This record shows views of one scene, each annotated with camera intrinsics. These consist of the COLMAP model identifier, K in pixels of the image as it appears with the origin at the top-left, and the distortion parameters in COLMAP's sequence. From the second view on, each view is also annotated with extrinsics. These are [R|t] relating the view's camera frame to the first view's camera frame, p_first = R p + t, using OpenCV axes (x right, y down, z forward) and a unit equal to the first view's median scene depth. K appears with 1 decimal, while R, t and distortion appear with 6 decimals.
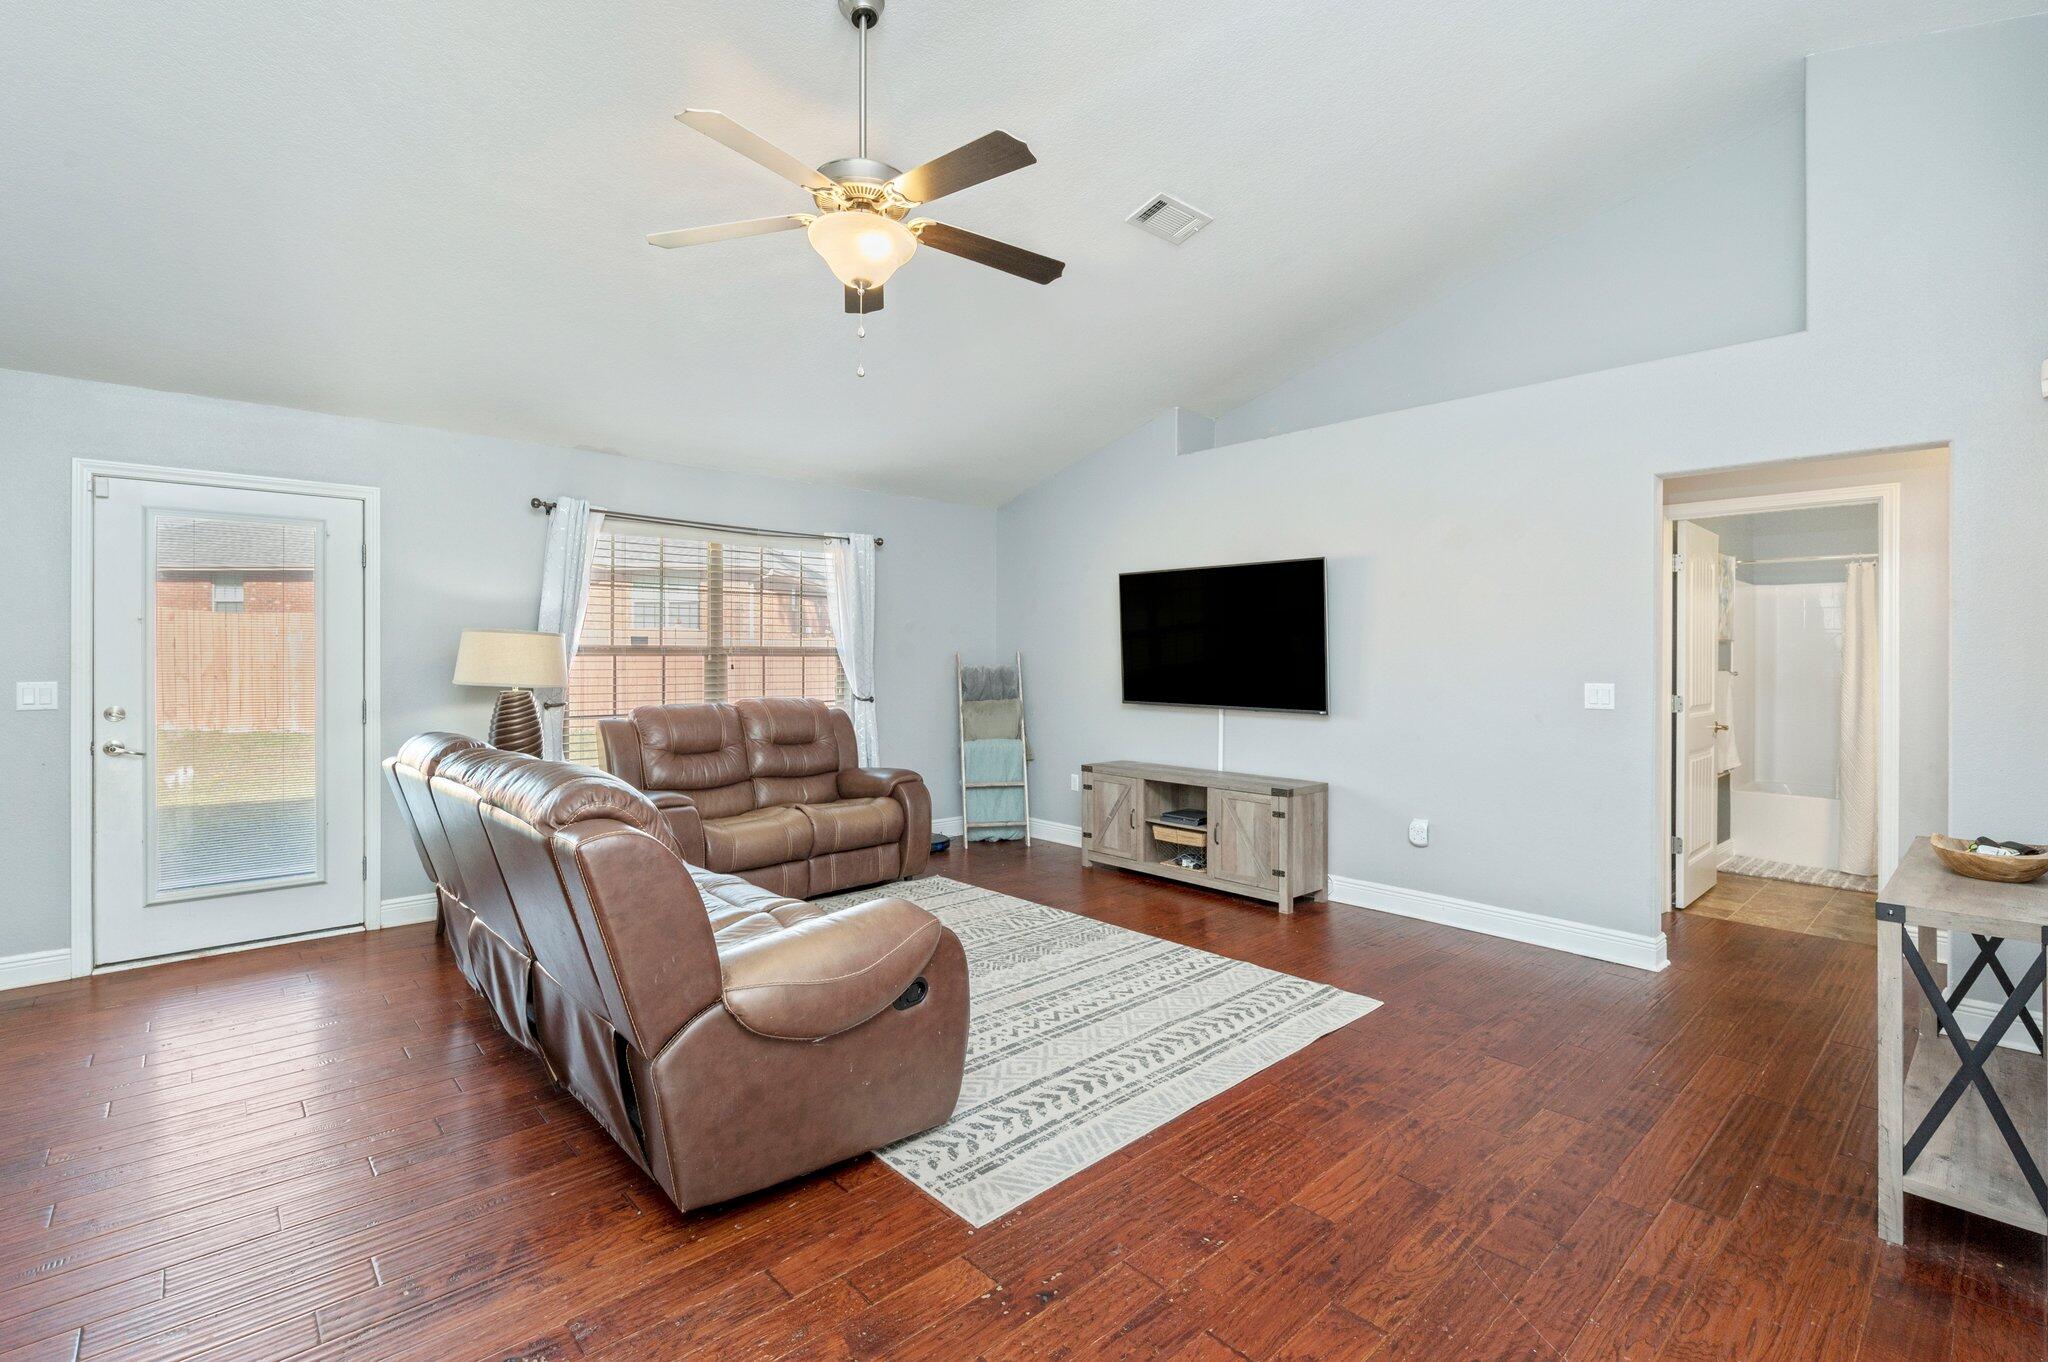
lens RADIAL K [[919.0, 0, 1024.2], [0, 919.0, 665.4], [0, 0, 1]] dist [-0.000746, -0.000070]
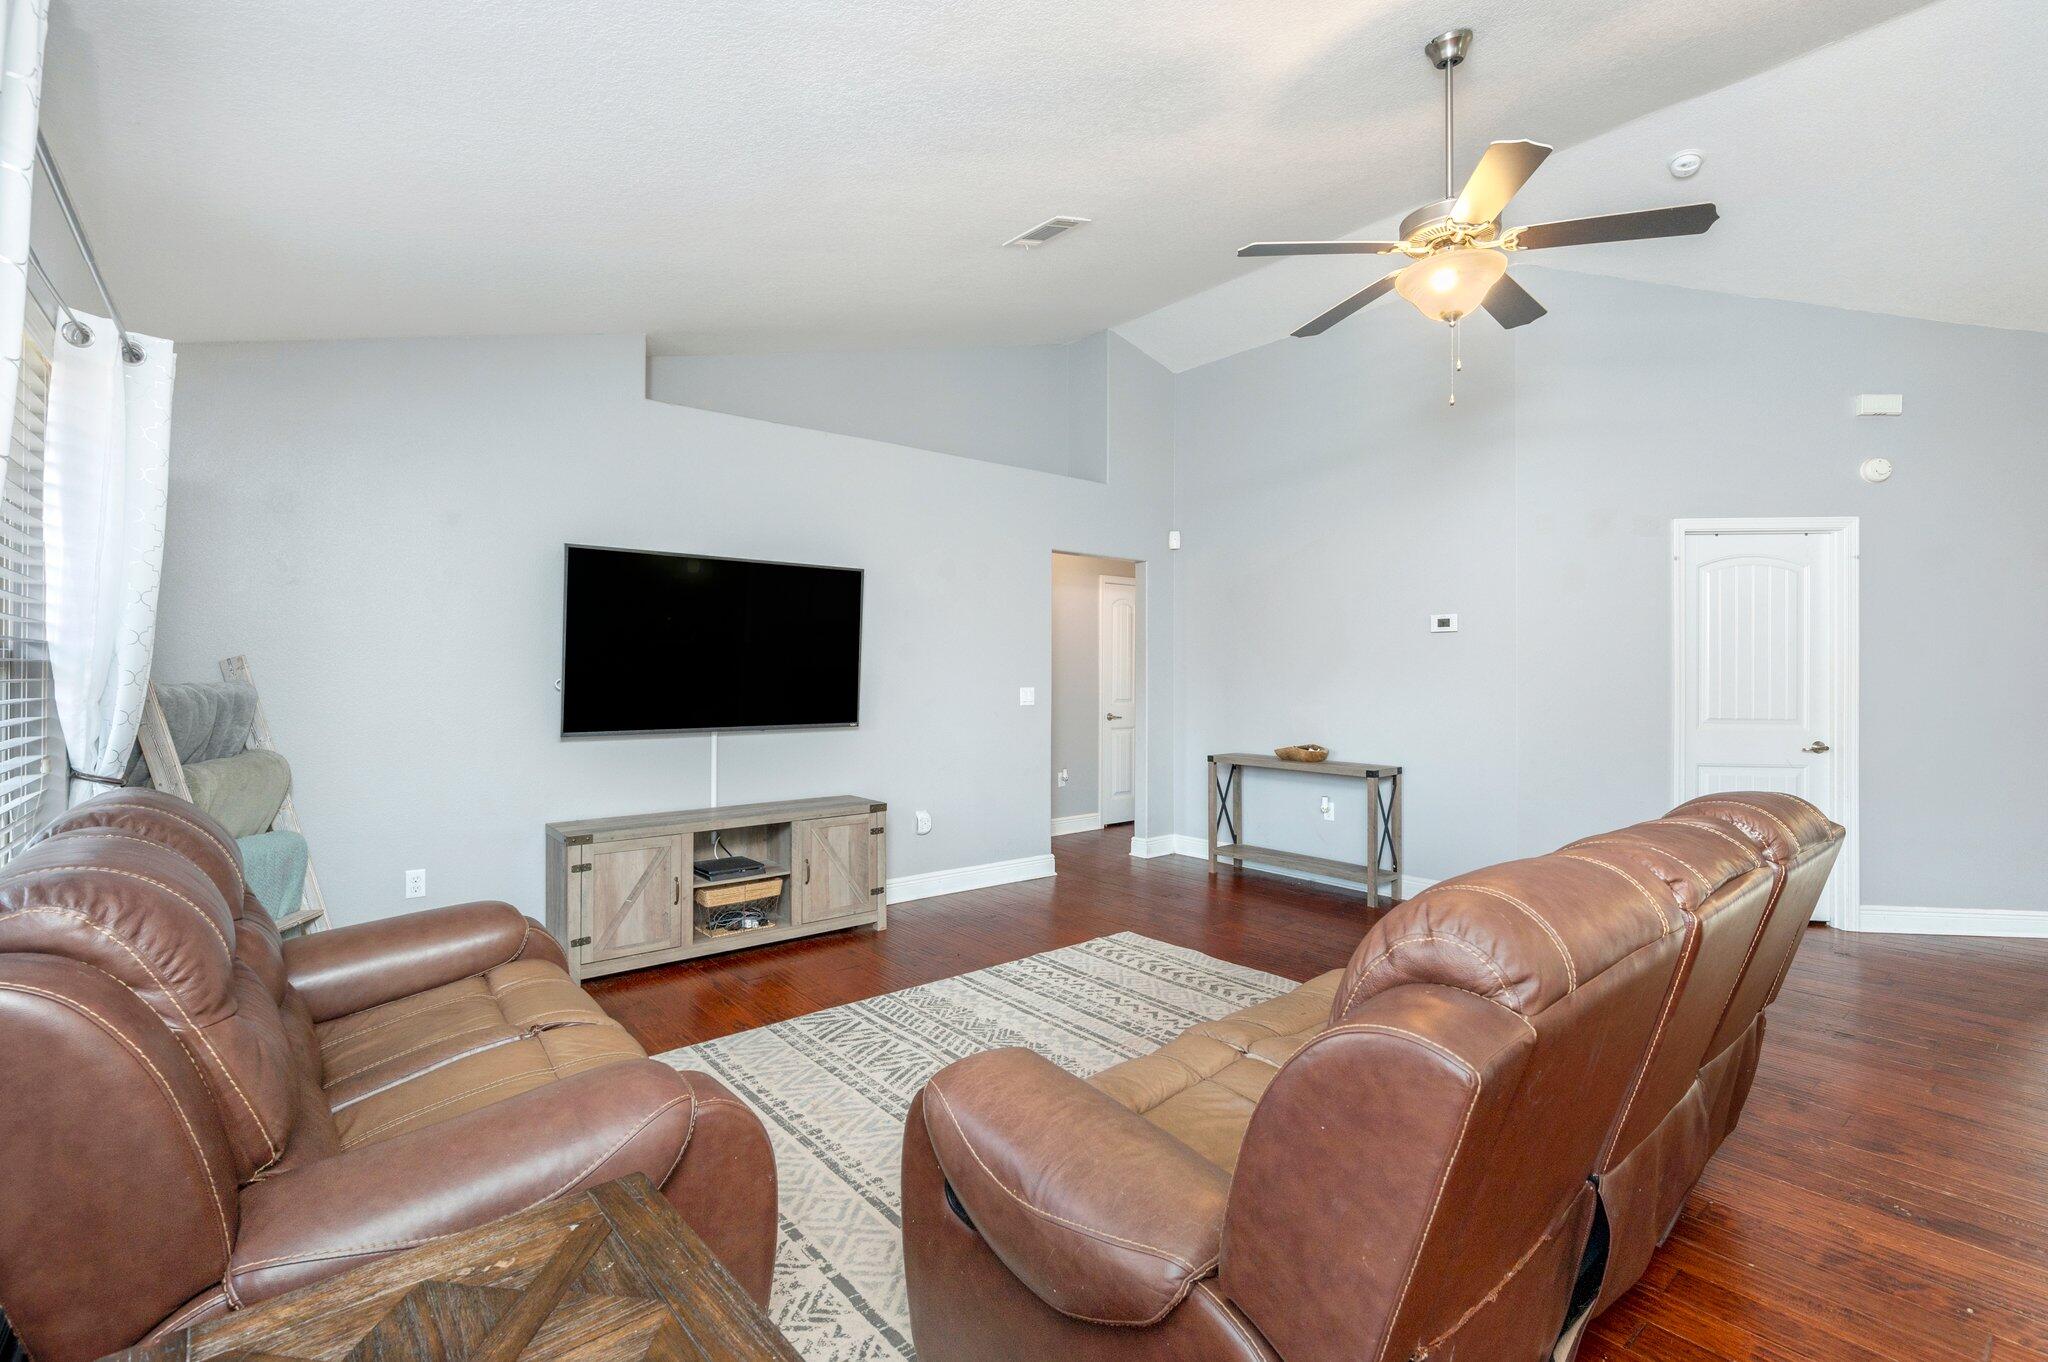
lens RADIAL K [[919.0, 0, 1024.2], [0, 919.0, 665.4], [0, 0, 1]] dist [-0.000746, -0.000070]
pose [[0.046823, 0.004720, 0.998892, -0.813176], [0.006963, 0.999963, -0.005052, -0.007922], [-0.998879, 0.007192, 0.046788, 0.941714]]
